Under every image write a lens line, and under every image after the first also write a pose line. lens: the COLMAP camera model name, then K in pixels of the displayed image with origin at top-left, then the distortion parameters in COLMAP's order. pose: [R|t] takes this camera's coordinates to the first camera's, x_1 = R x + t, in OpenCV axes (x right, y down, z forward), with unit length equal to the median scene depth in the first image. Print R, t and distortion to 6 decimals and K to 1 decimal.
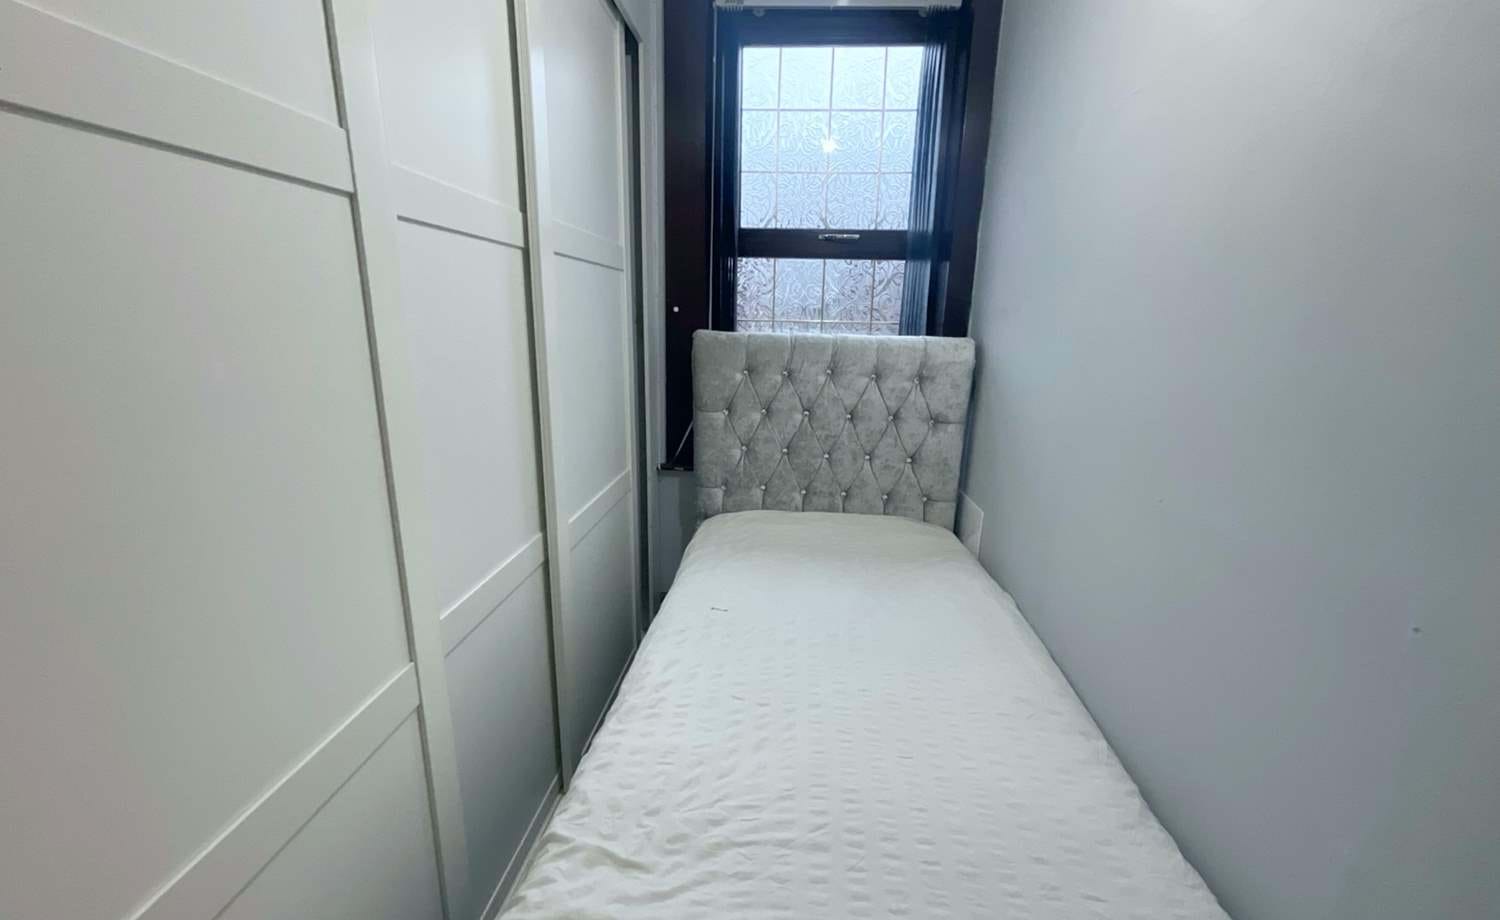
lens RADIAL K [[610.1, 0, 750.2], [0, 610.1, 458.9], [0, 0, 1]] dist [-0.000263, 0.000340]
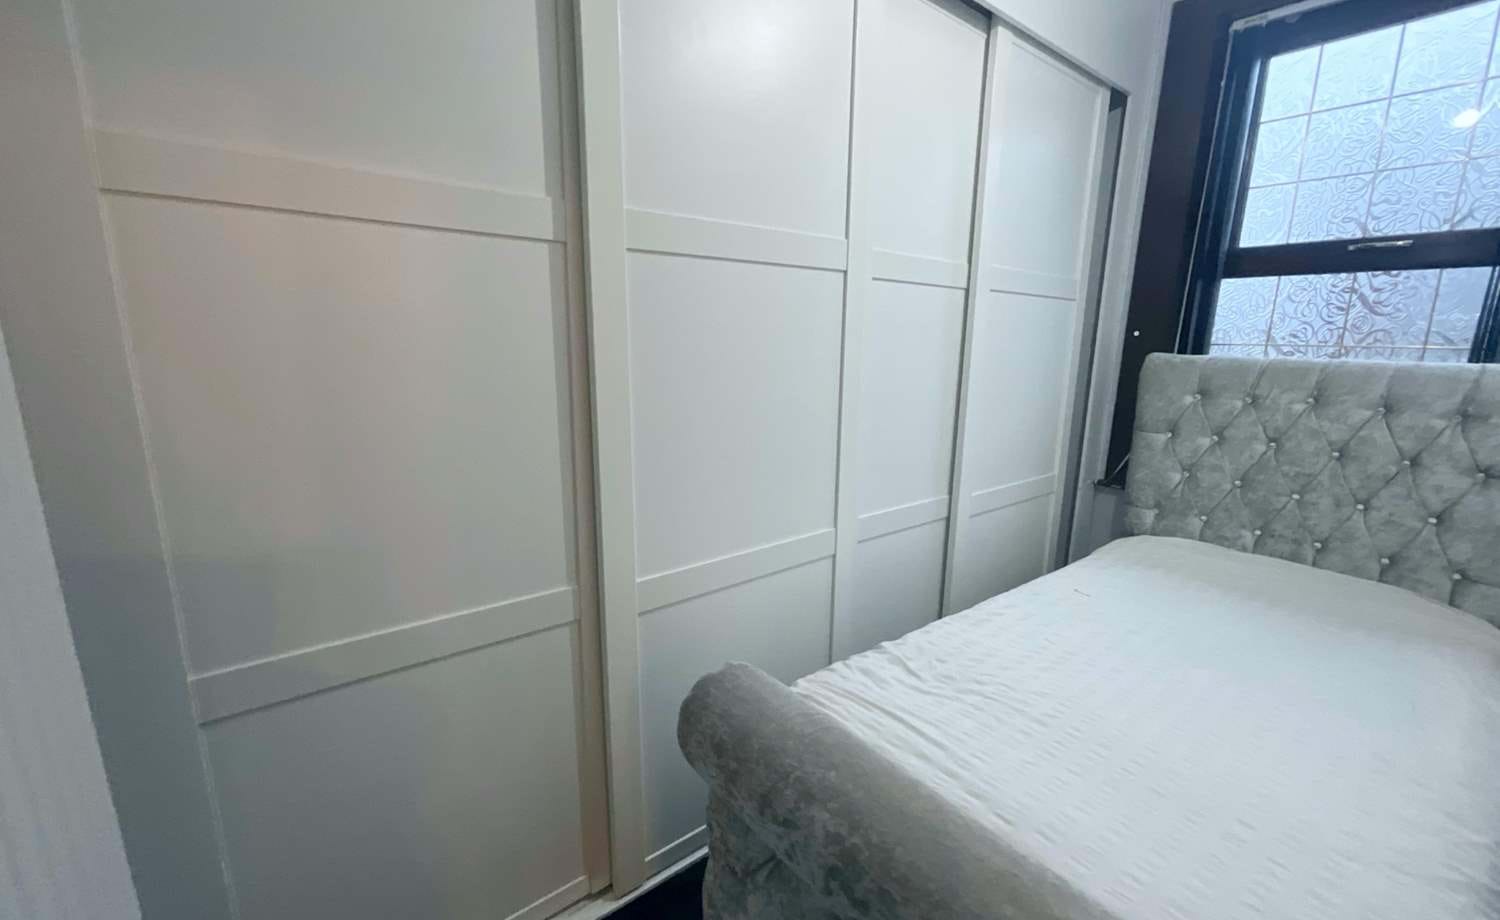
lens RADIAL K [[610.1, 0, 751.6], [0, 610.1, 460.0], [0, 0, 1]] dist [-0.000263, 0.000340]
pose [[0.679105, 0.137787, -0.720993, 0.221610], [-0.172388, 0.984691, 0.025809, 0.056411], [0.713511, 0.106764, 0.692462, -0.173639]]
